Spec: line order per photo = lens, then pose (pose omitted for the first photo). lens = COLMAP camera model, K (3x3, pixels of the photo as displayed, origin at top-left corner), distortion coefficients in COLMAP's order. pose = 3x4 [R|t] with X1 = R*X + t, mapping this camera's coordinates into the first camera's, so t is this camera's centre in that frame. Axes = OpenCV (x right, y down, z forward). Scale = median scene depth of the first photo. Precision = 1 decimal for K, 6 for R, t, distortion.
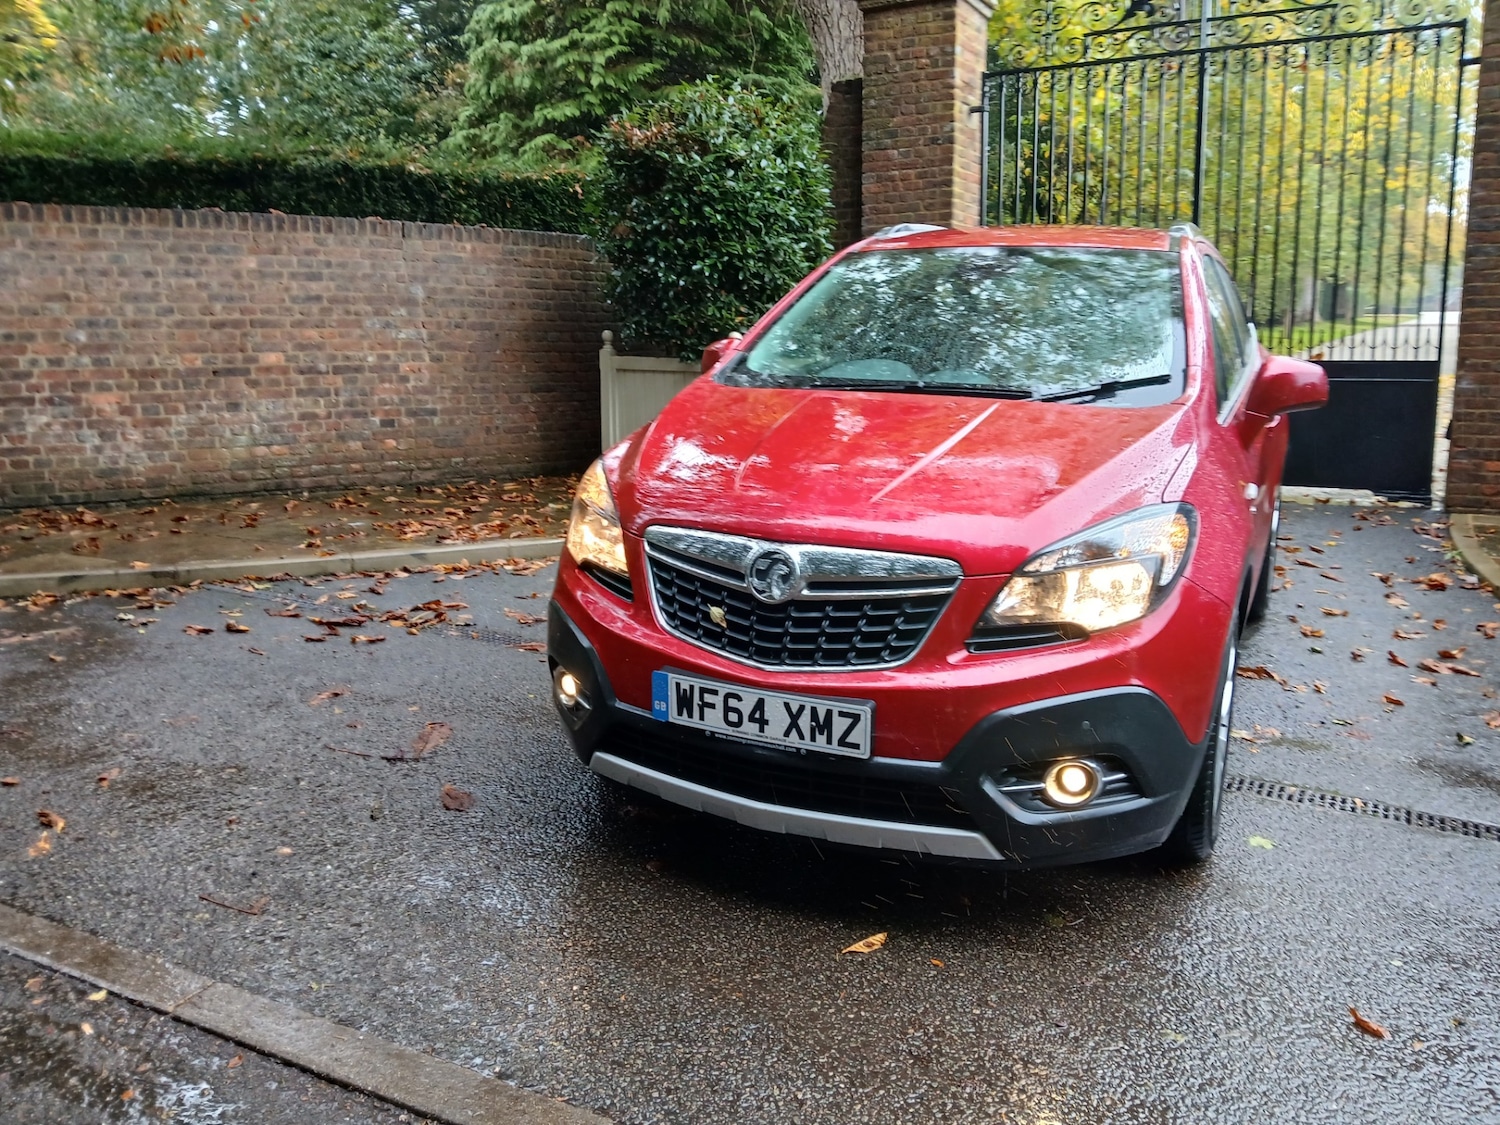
lens RADIAL K [[1253.8, 0, 773.7], [0, 1253.8, 565.3], [0, 0, 1]] dist [-0.002866, -0.005729]
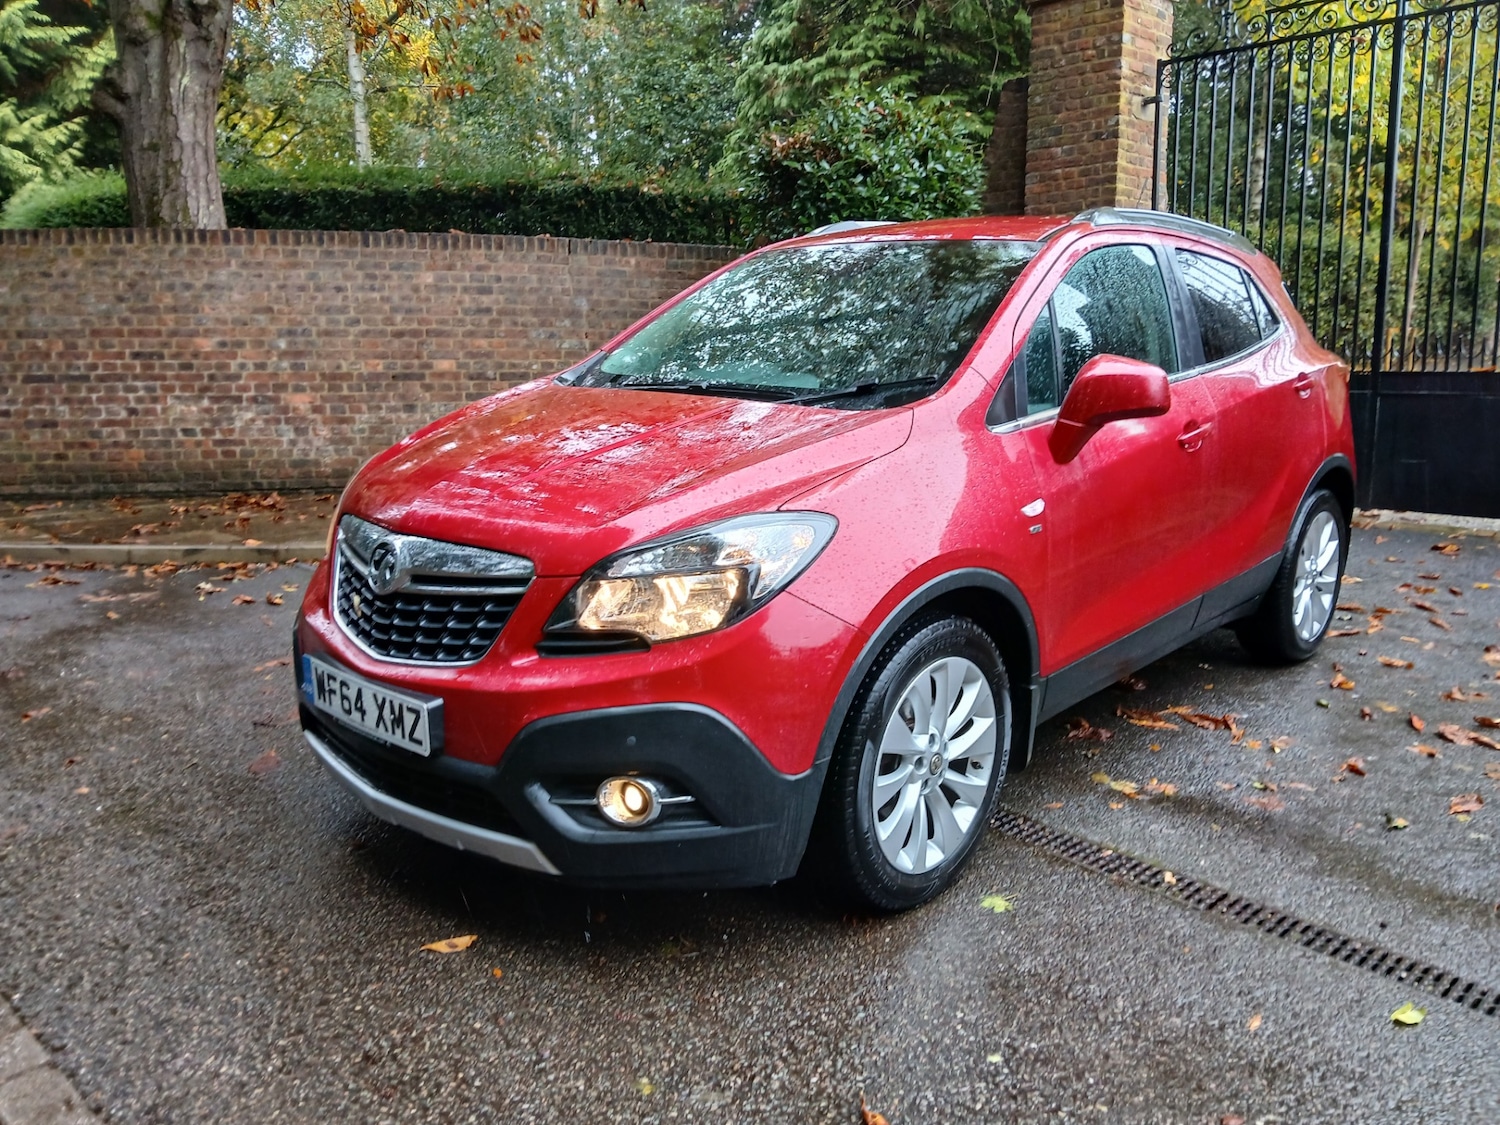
lens RADIAL K [[1223.4, 0, 752.5], [0, 1223.4, 576.1], [0, 0, 1]] dist [0.059291, -0.108134]
pose [[0.953241, 0.055632, -0.297048, 0.200989], [-0.055595, 0.998417, 0.008579, -0.003639], [0.297055, 0.008337, 0.954824, 0.048646]]
